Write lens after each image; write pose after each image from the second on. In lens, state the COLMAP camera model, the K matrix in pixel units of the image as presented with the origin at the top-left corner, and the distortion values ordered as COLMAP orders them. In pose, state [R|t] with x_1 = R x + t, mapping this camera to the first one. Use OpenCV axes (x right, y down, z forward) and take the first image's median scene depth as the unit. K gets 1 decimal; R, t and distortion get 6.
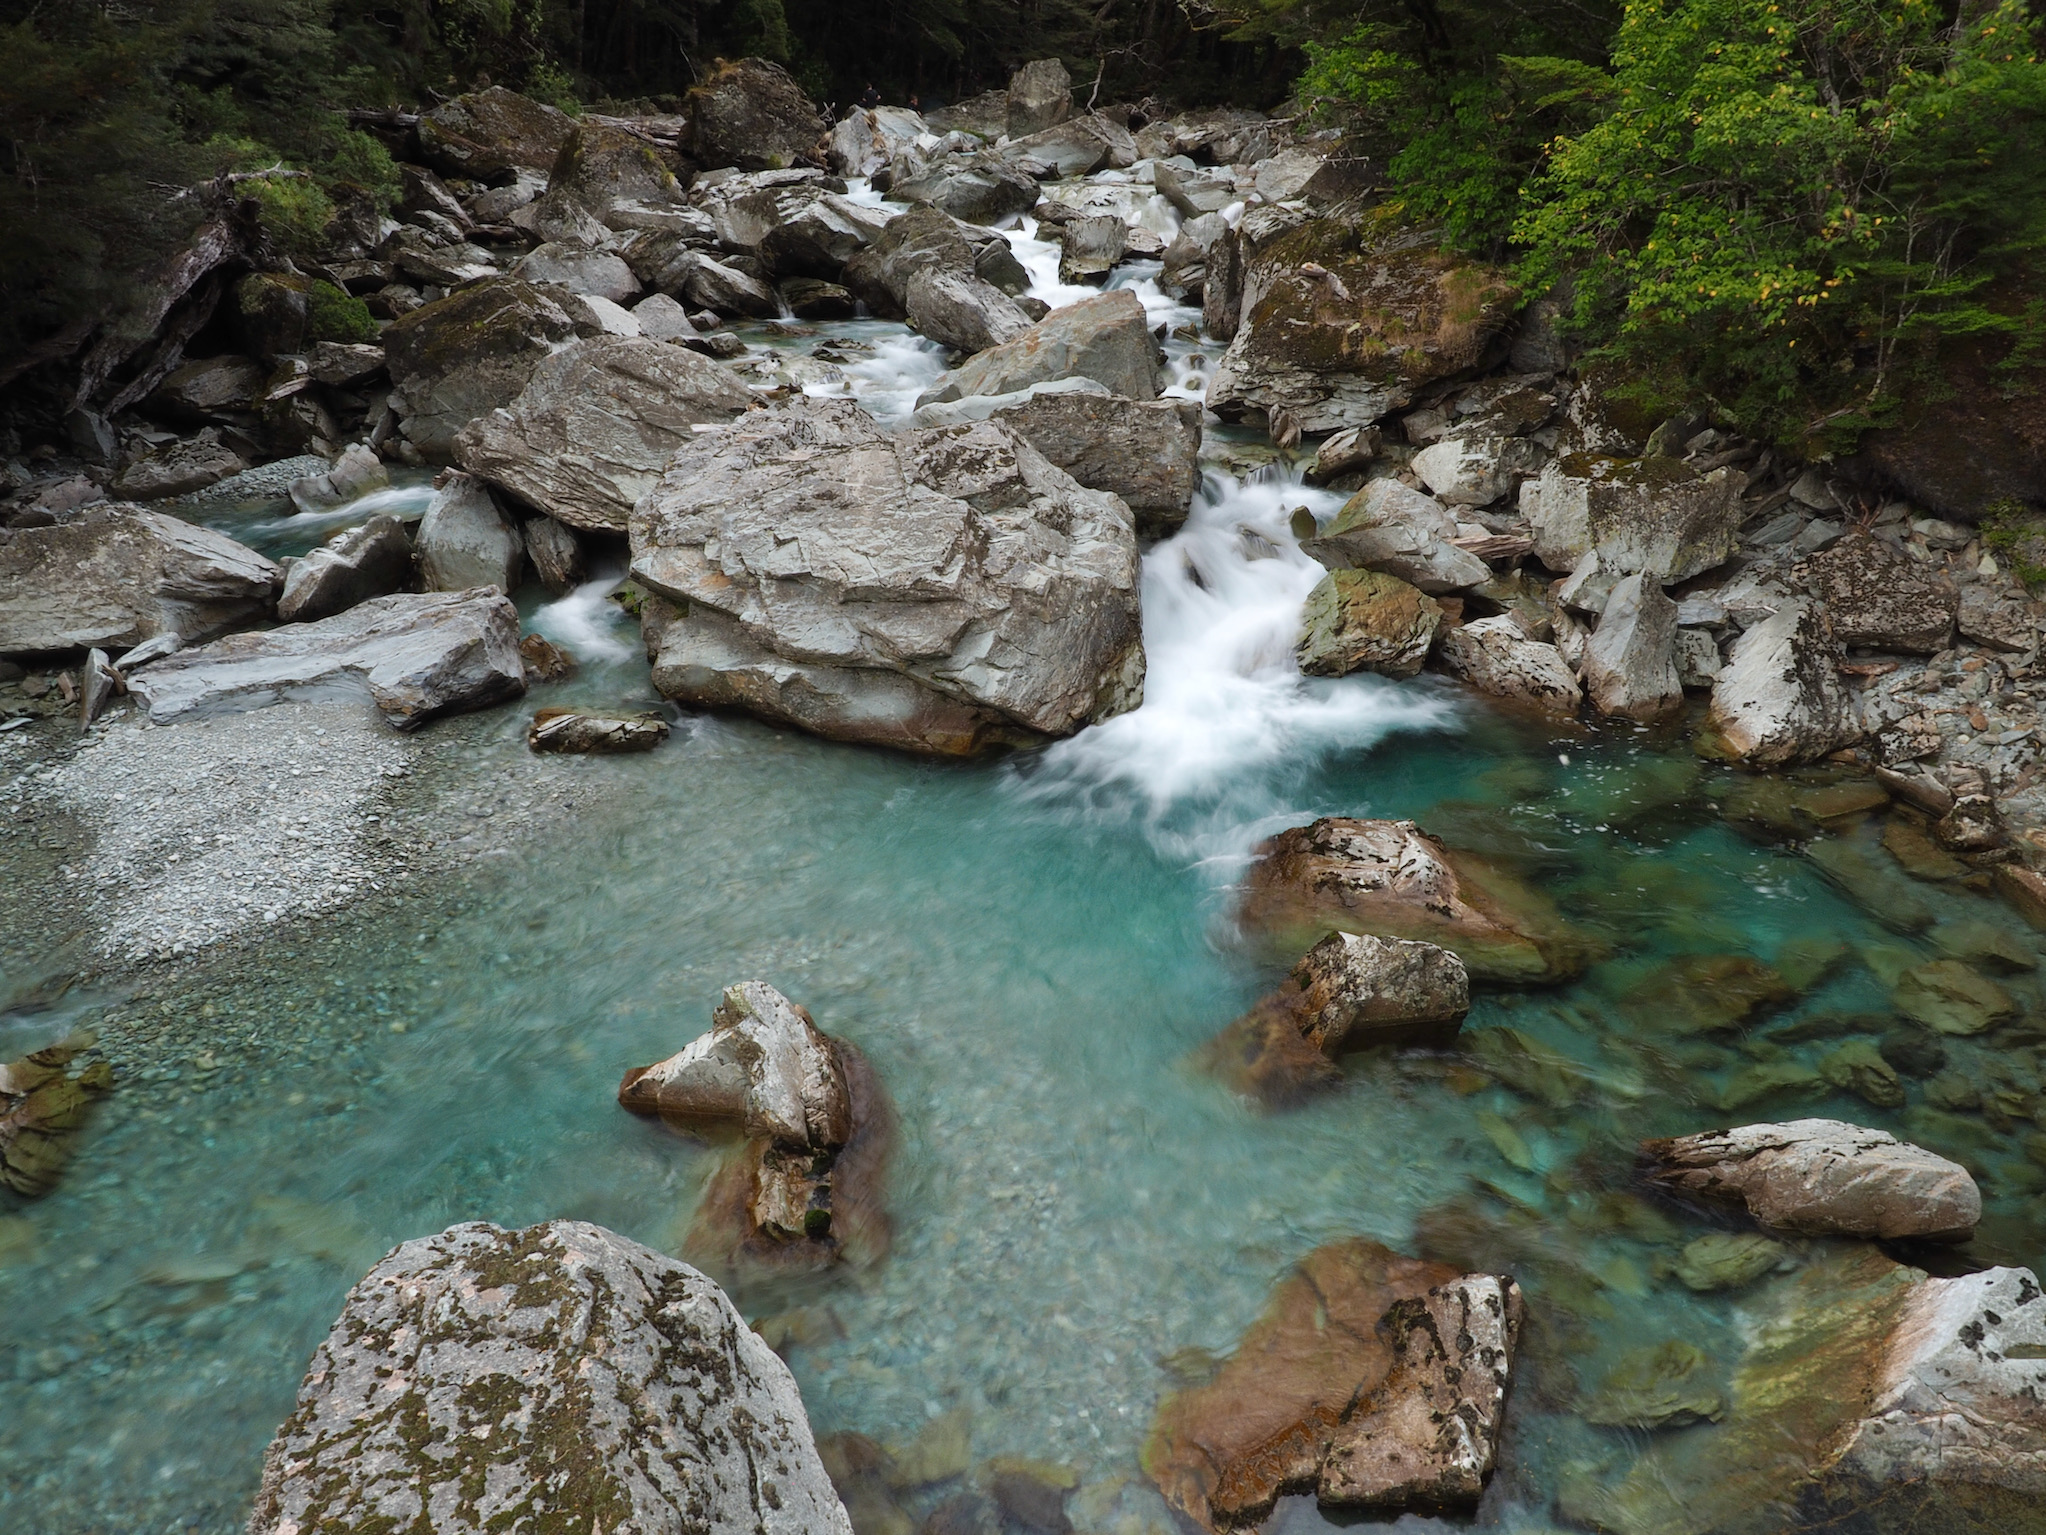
lens RADIAL K [[1447.0, 0, 1029.7], [0, 1447.0, 766.5], [0, 0, 1]] dist [-0.048920, 0.001007]
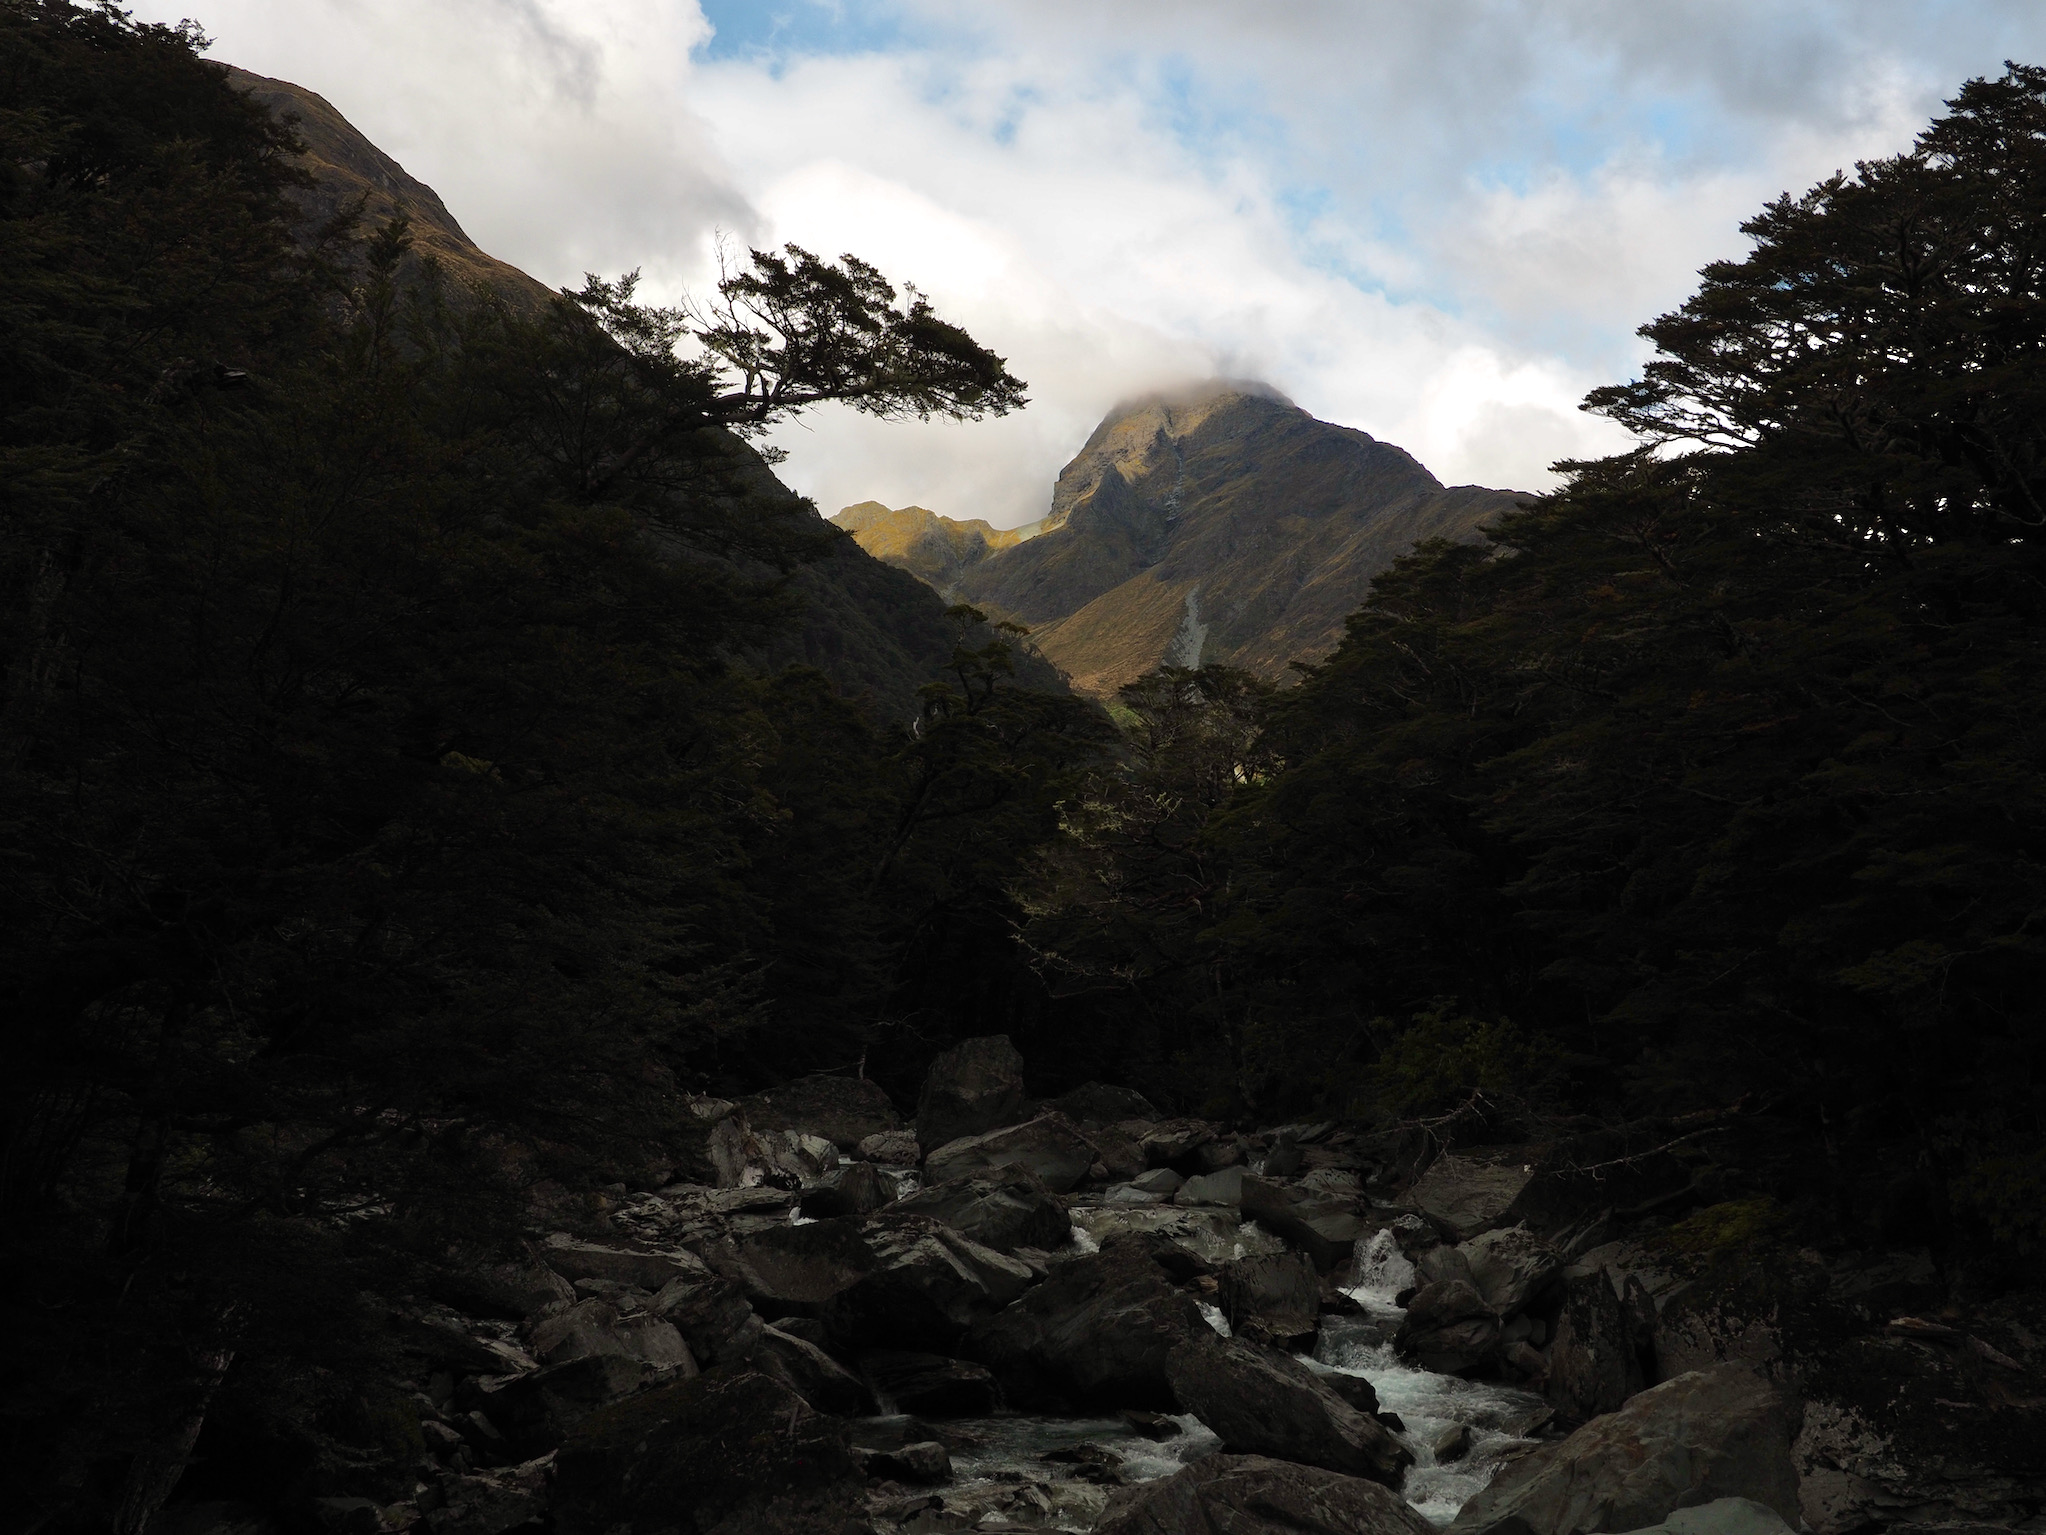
lens RADIAL K [[2203.2, 0, 1030.5], [0, 2203.2, 757.5], [0, 0, 1]] dist [-0.002815, 0.000000]
pose [[0.974333, 0.039236, 0.221667, -0.618088], [0.089223, 0.836739, -0.540284, -0.050111], [-0.206676, 0.546194, 0.811762, 0.092390]]
